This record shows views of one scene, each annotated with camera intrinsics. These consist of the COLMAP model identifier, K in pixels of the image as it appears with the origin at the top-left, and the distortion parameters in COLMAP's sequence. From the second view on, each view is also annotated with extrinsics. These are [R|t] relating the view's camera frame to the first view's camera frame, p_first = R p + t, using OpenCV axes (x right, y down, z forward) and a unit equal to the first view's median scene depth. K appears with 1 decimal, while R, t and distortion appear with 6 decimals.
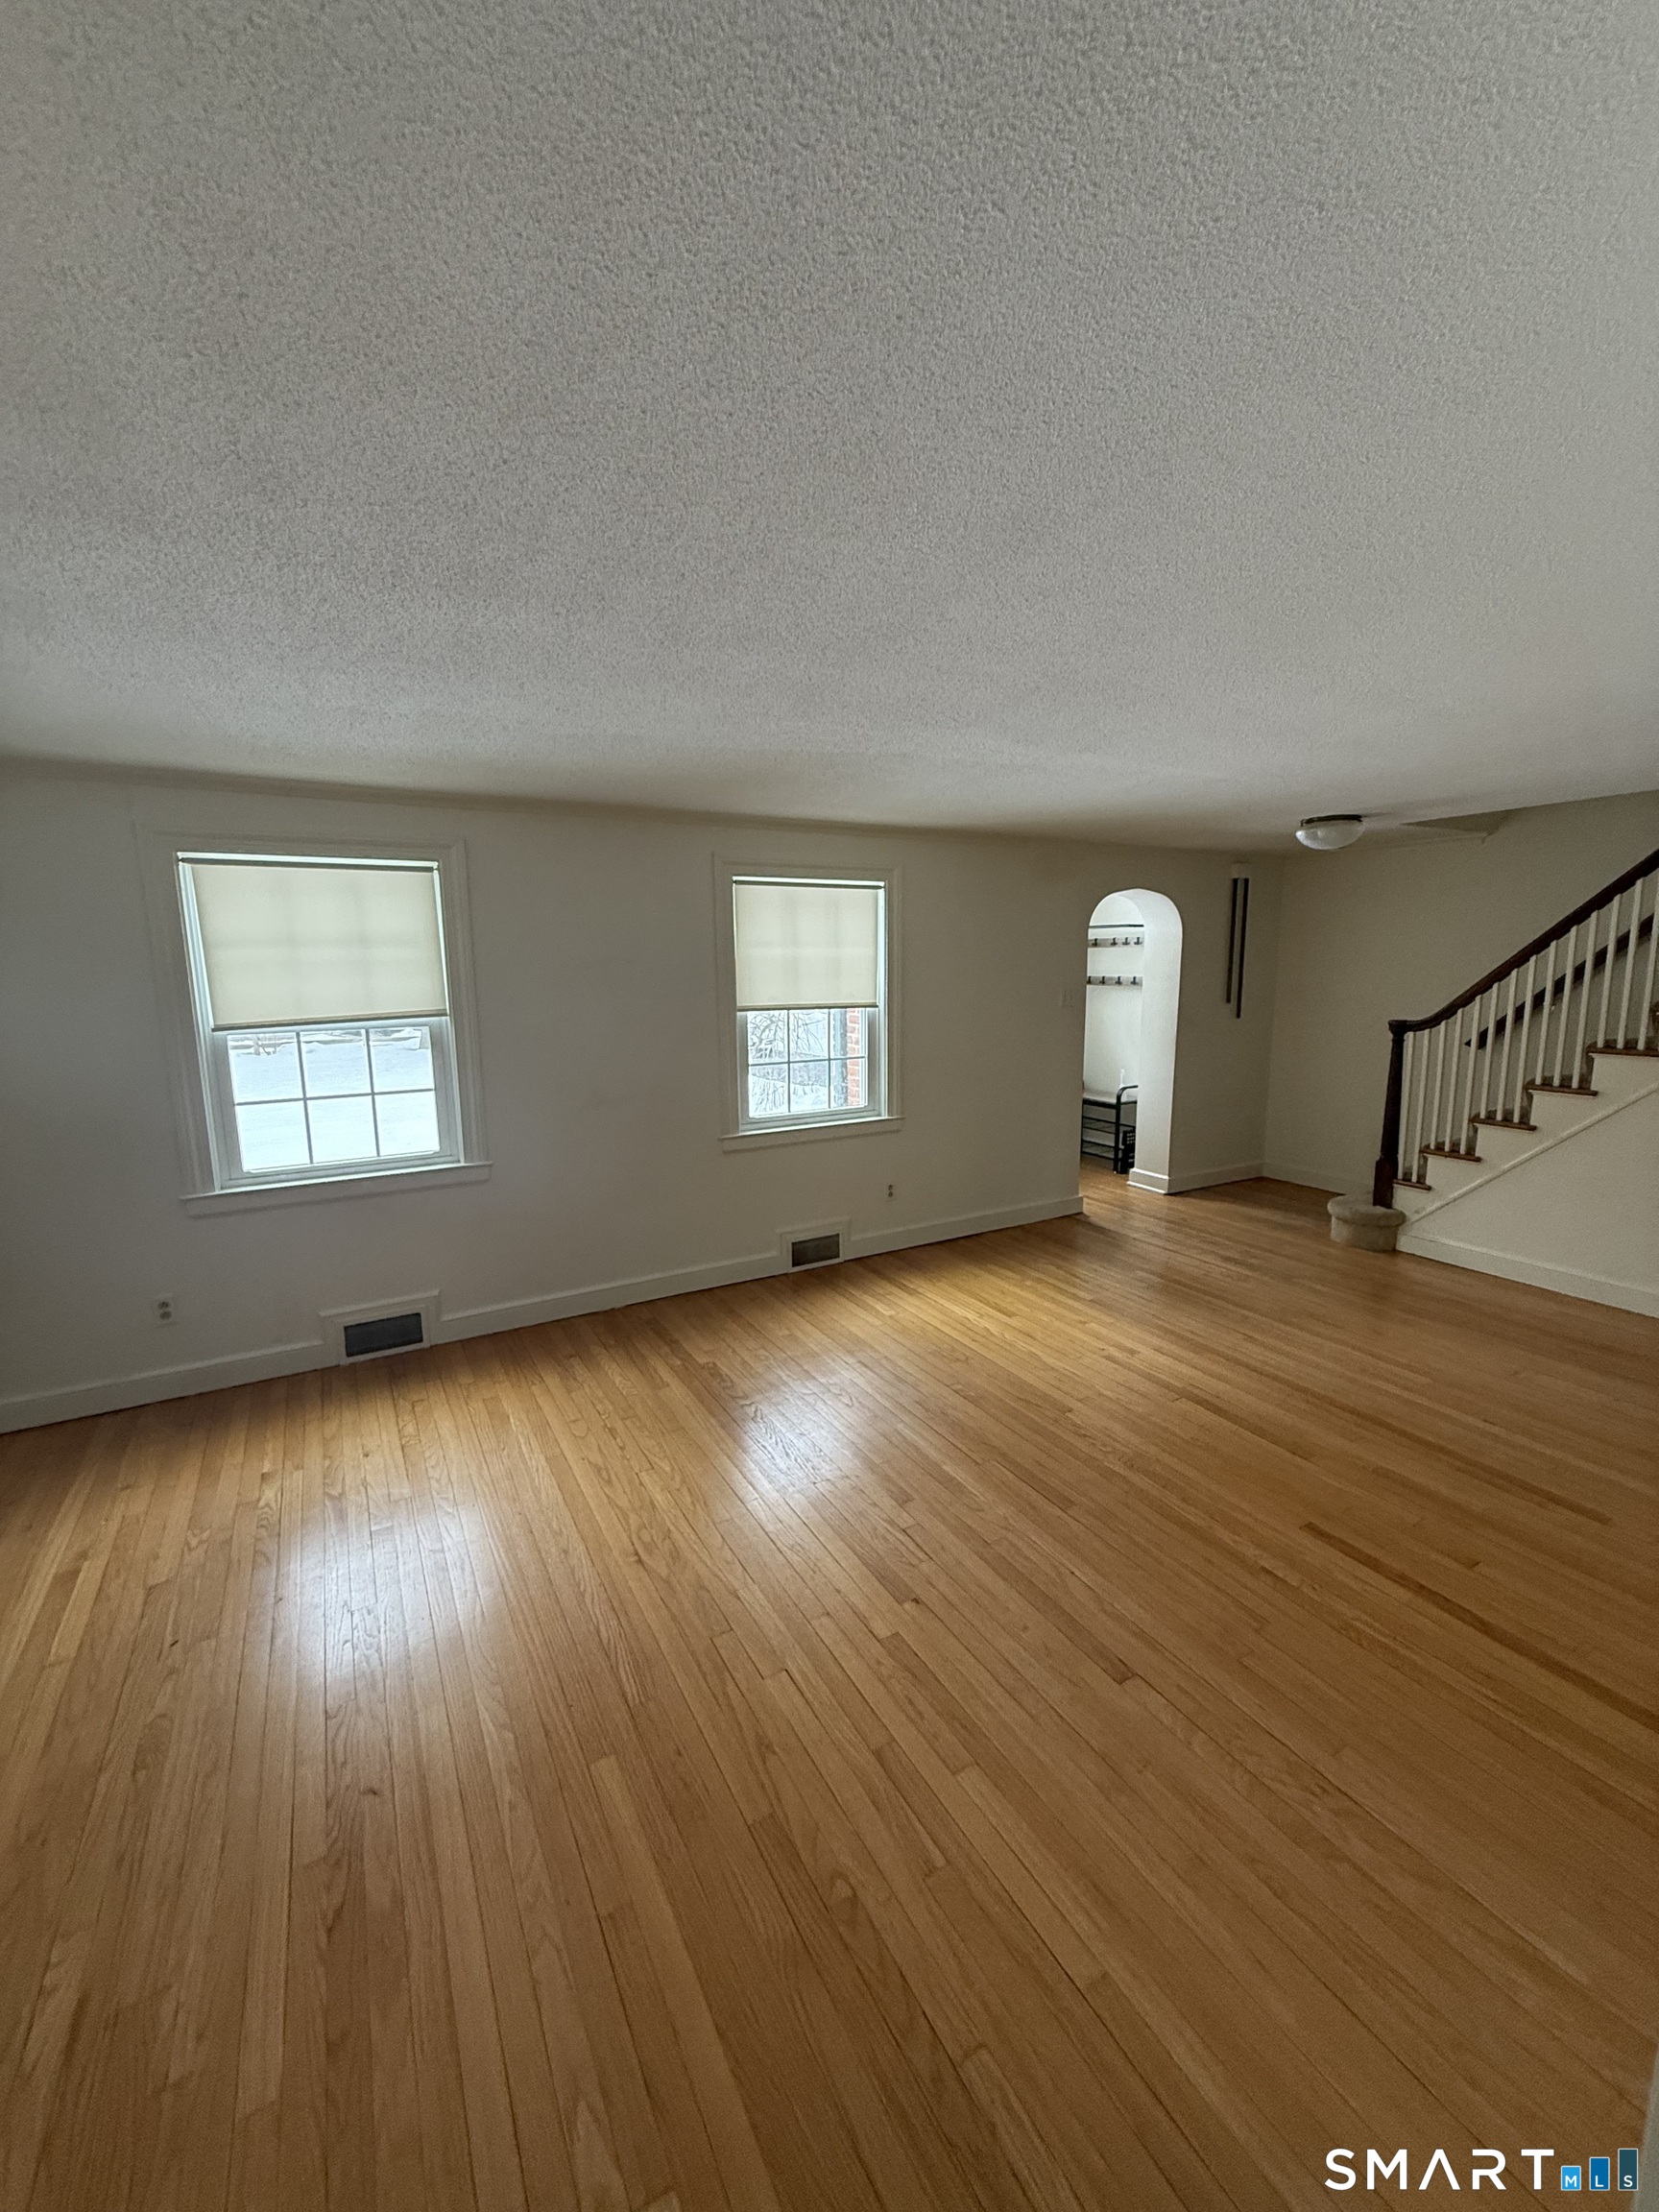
lens RADIAL K [[881.9, 0, 829.0], [0, 881.9, 1088.1], [0, 0, 1]] dist [0.000525, -0.000009]
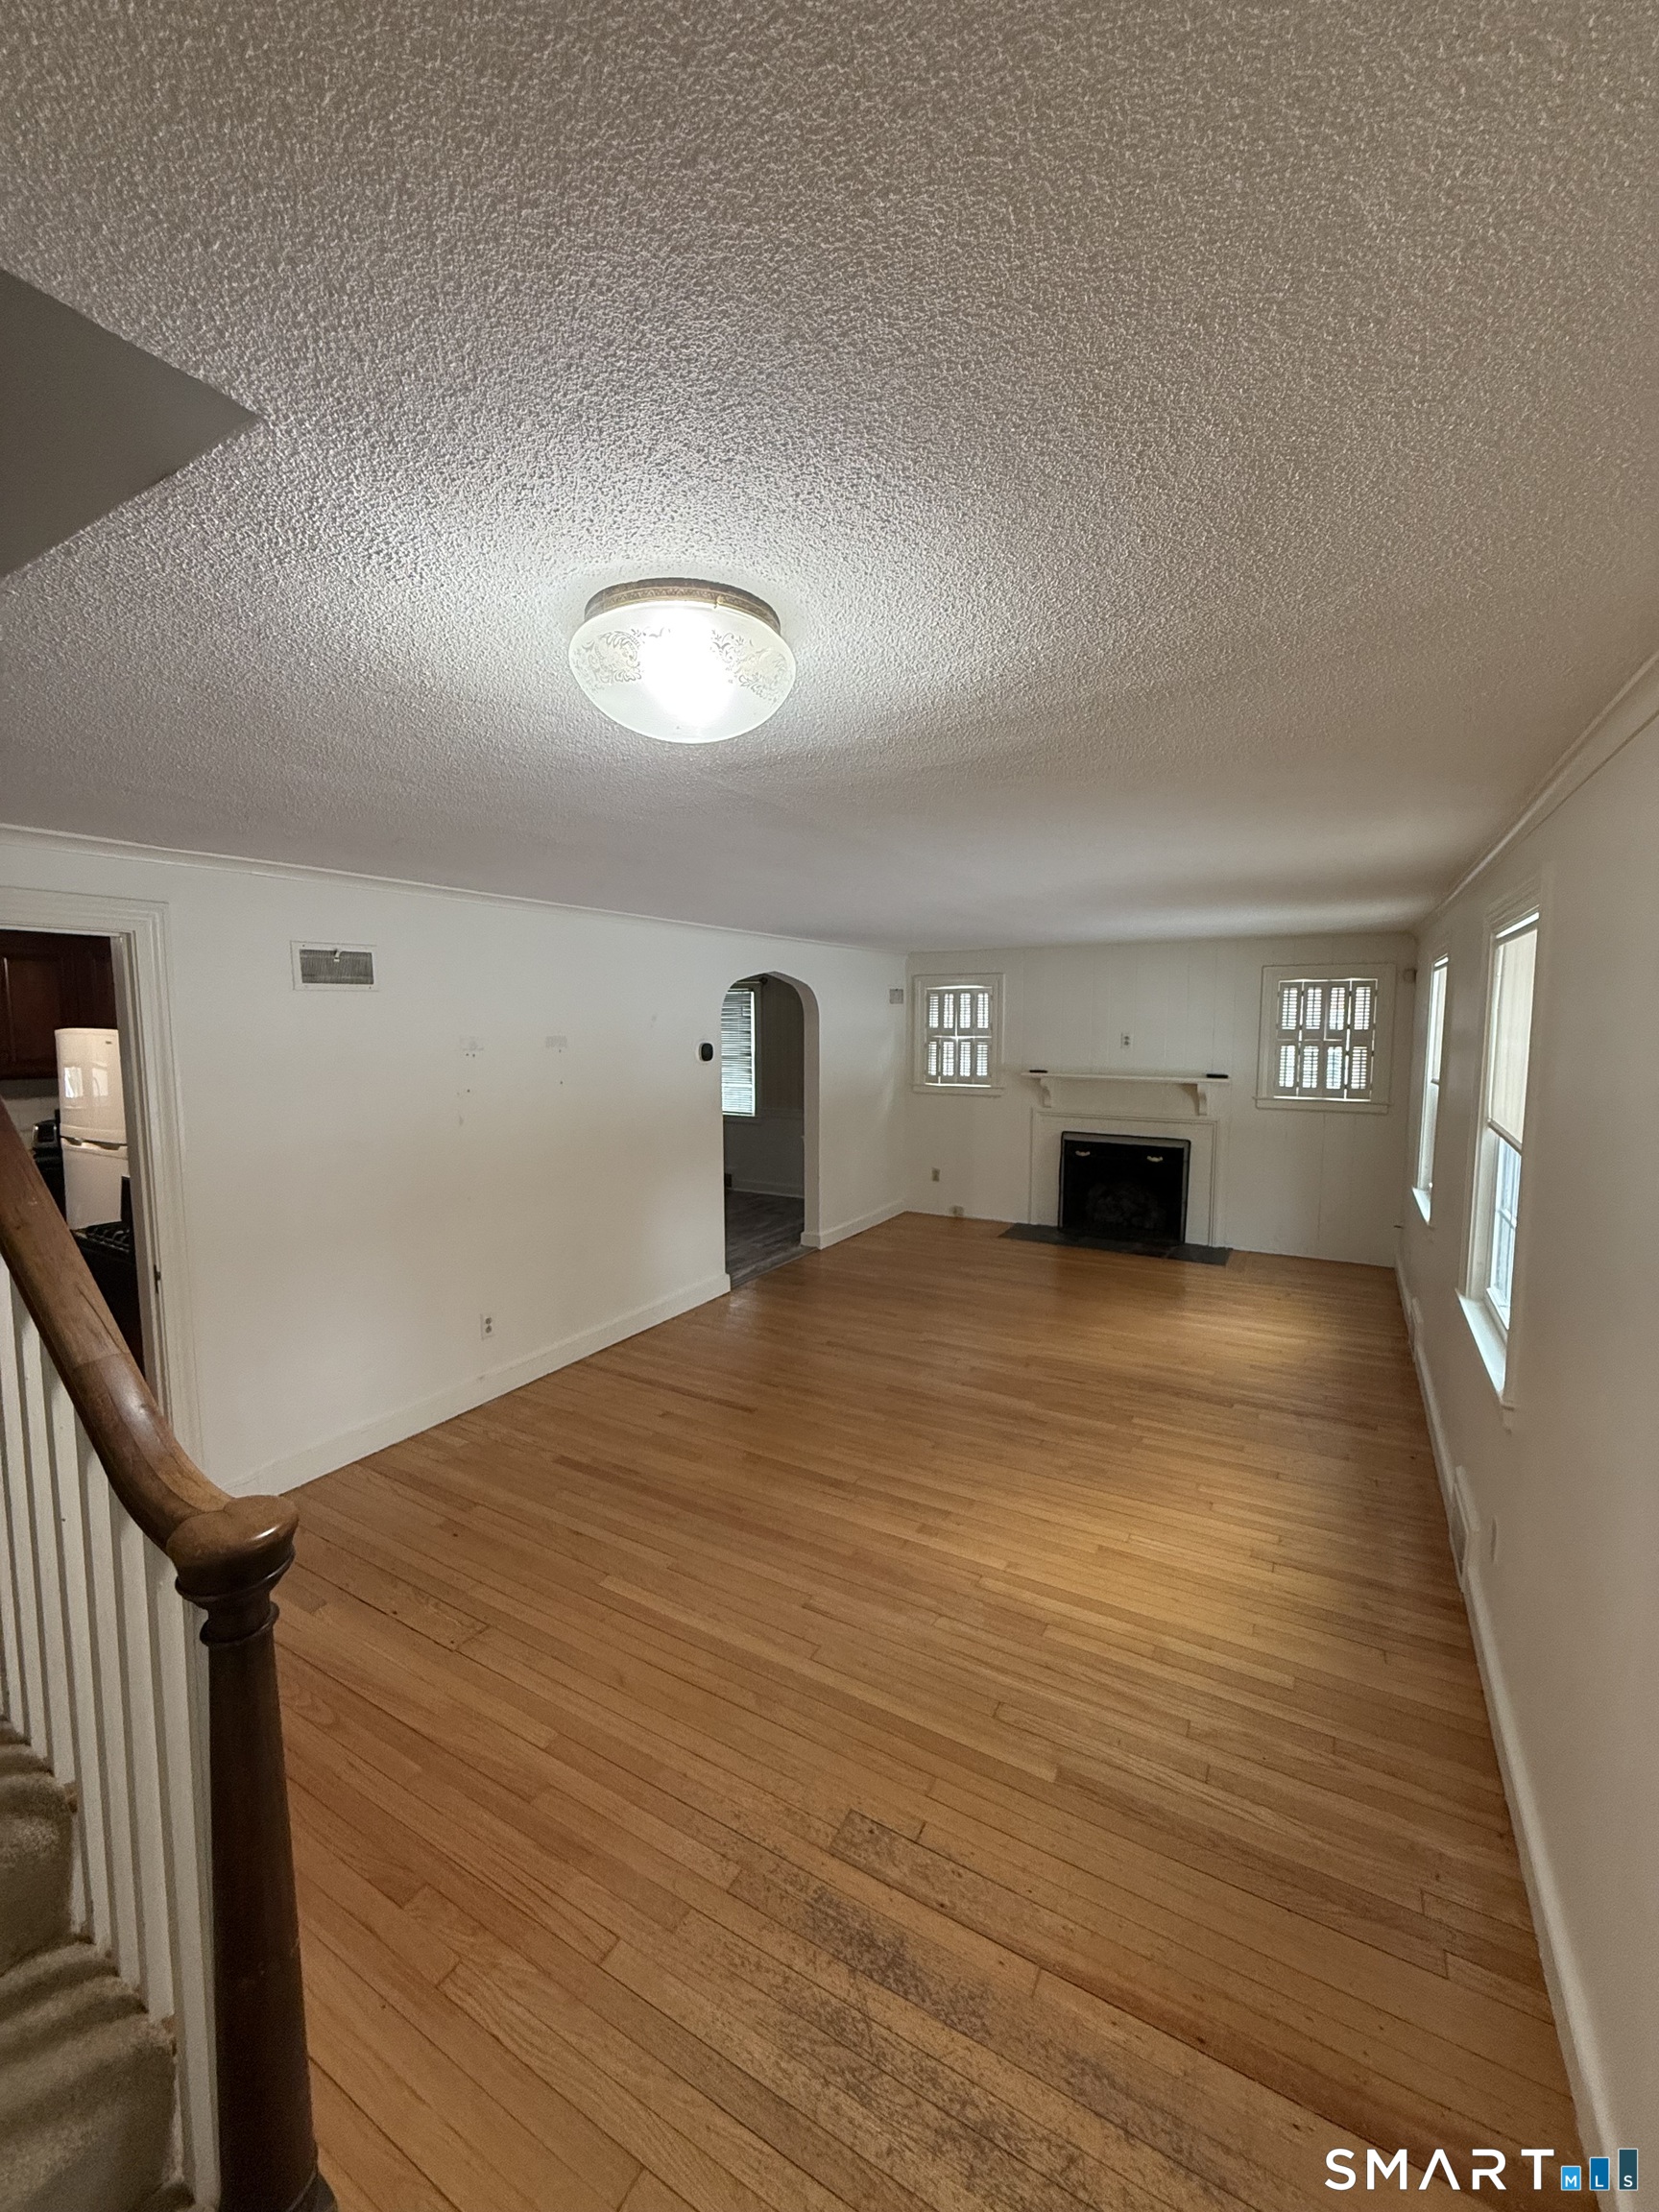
lens RADIAL K [[881.9, 0, 831.2], [0, 881.9, 1095.1], [0, 0, 1]] dist [0.000525, -0.000009]
pose [[-0.860160, 0.057149, -0.506813, 0.856345], [-0.072949, 0.969700, 0.233153, -0.293159], [0.504781, 0.237520, -0.829928, 1.618129]]
